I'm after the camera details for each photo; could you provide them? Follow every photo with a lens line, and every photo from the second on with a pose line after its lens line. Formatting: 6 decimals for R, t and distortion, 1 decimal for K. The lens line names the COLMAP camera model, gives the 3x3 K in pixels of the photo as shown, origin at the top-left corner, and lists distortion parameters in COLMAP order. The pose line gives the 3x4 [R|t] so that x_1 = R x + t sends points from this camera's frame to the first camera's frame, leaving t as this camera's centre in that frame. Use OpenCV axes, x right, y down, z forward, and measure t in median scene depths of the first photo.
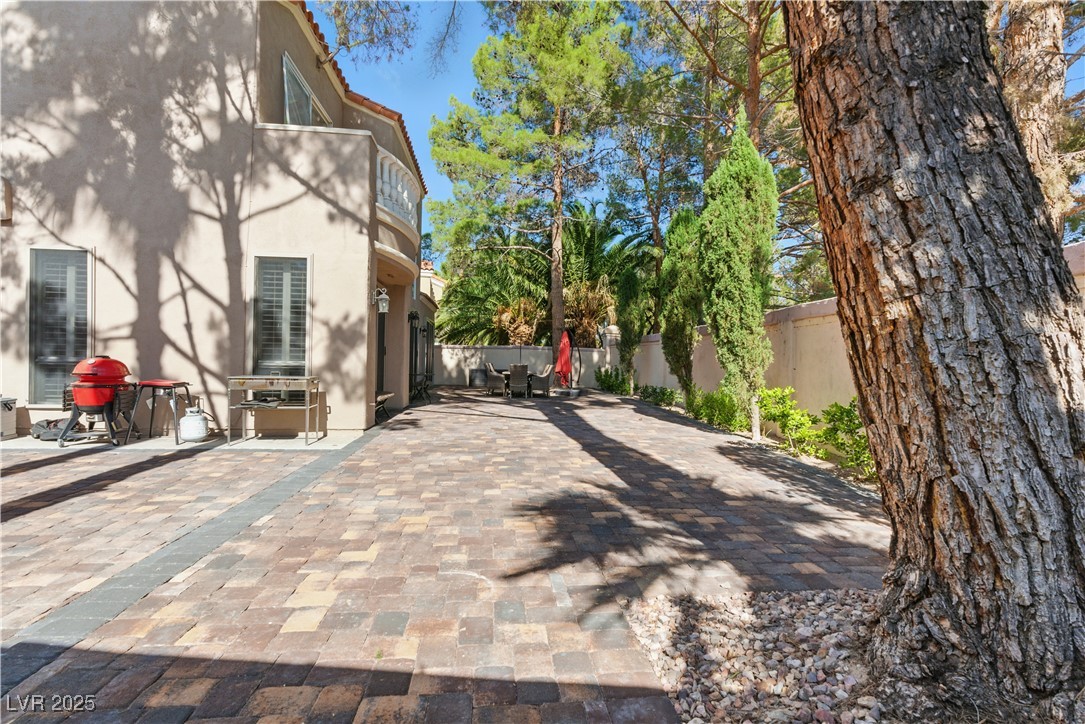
lens RADIAL K [[492.4, 0, 540.3], [0, 492.4, 363.4], [0, 0, 1]] dist [-0.000810, 0.000173]
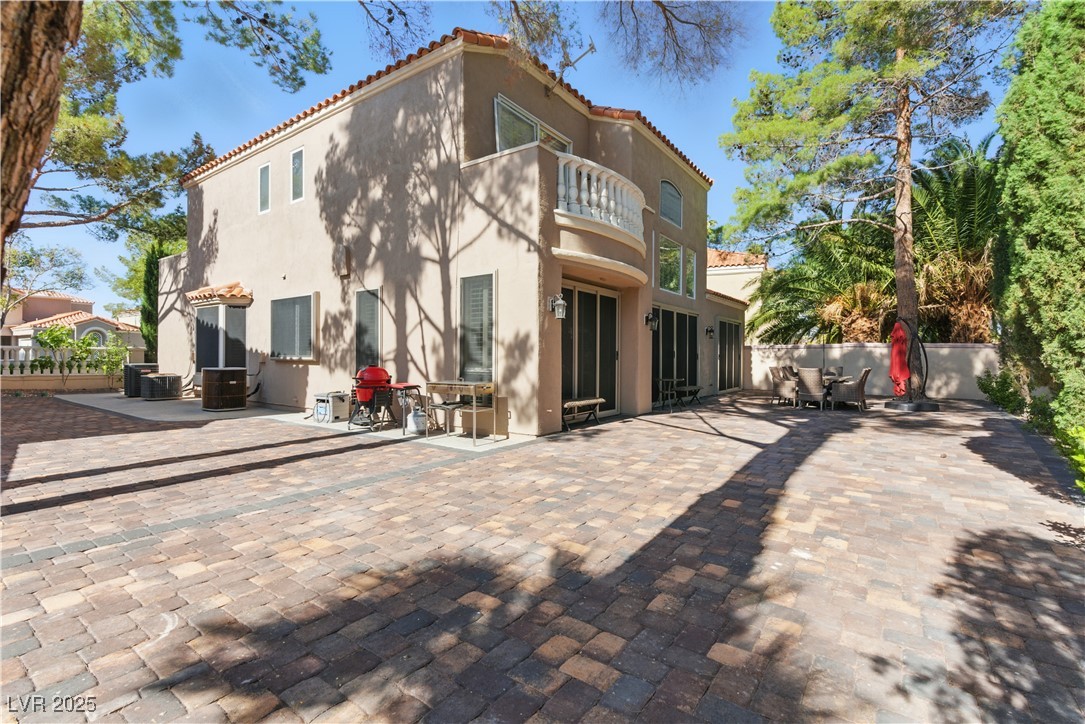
lens RADIAL K [[485.2, 0, 545.3], [0, 485.2, 355.7], [0, 0, 1]] dist [-0.000325, -0.000266]
pose [[0.759400, -0.018448, -0.650362, 0.313081], [0.006270, 0.999759, -0.021038, -0.009085], [0.650593, 0.011898, 0.759333, 0.262772]]
